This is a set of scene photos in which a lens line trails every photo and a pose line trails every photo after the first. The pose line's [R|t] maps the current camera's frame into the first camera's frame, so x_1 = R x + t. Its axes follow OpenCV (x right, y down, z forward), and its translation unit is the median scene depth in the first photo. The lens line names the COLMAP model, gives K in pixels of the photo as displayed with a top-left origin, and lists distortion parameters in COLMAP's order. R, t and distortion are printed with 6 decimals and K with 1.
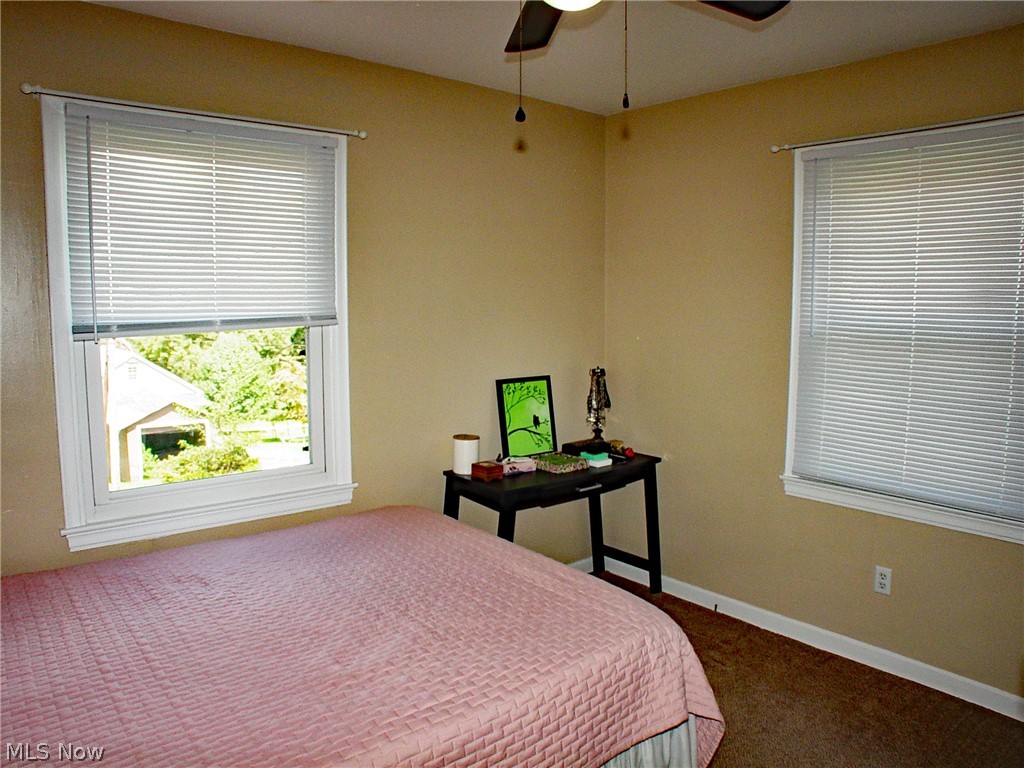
lens RADIAL K [[757.8, 0, 512.0], [0, 757.8, 384.0], [0, 0, 1]] dist [-0.160281, 0.092030]
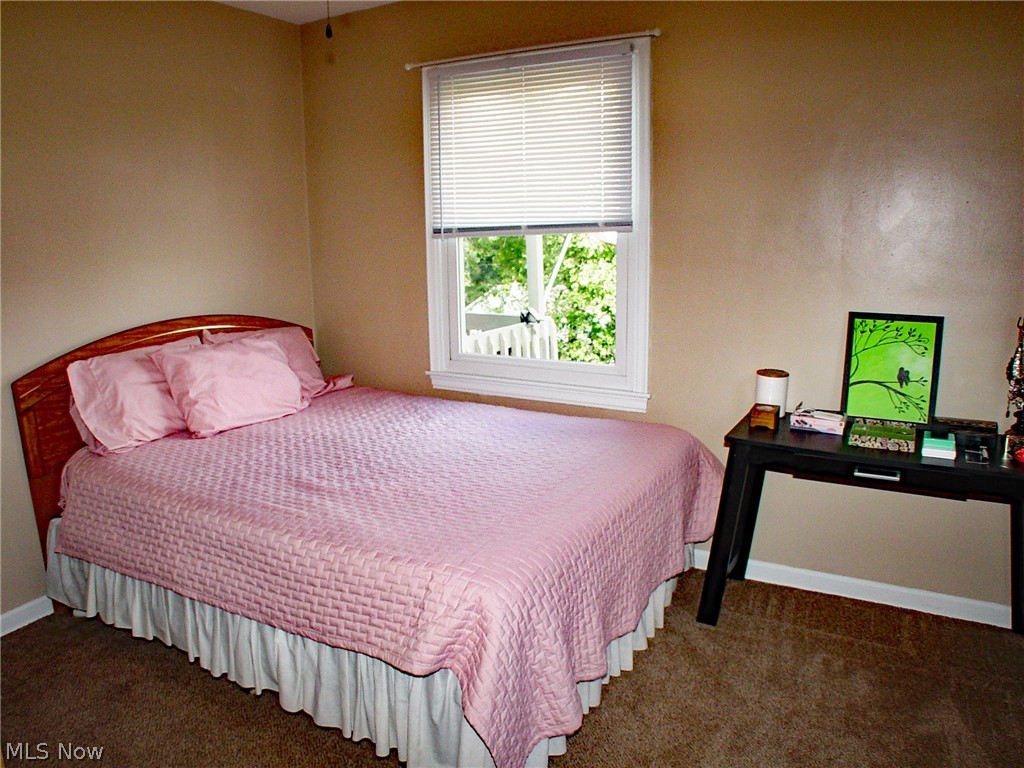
lens RADIAL K [[757.8, 0, 512.0], [0, 757.8, 384.0], [0, 0, 1]] dist [-0.160281, 0.092030]
pose [[0.340993, 0.186053, -0.921471, 0.572577], [-0.091568, 0.982132, 0.164416, -0.025191], [0.935596, 0.028313, 0.351936, 0.428358]]
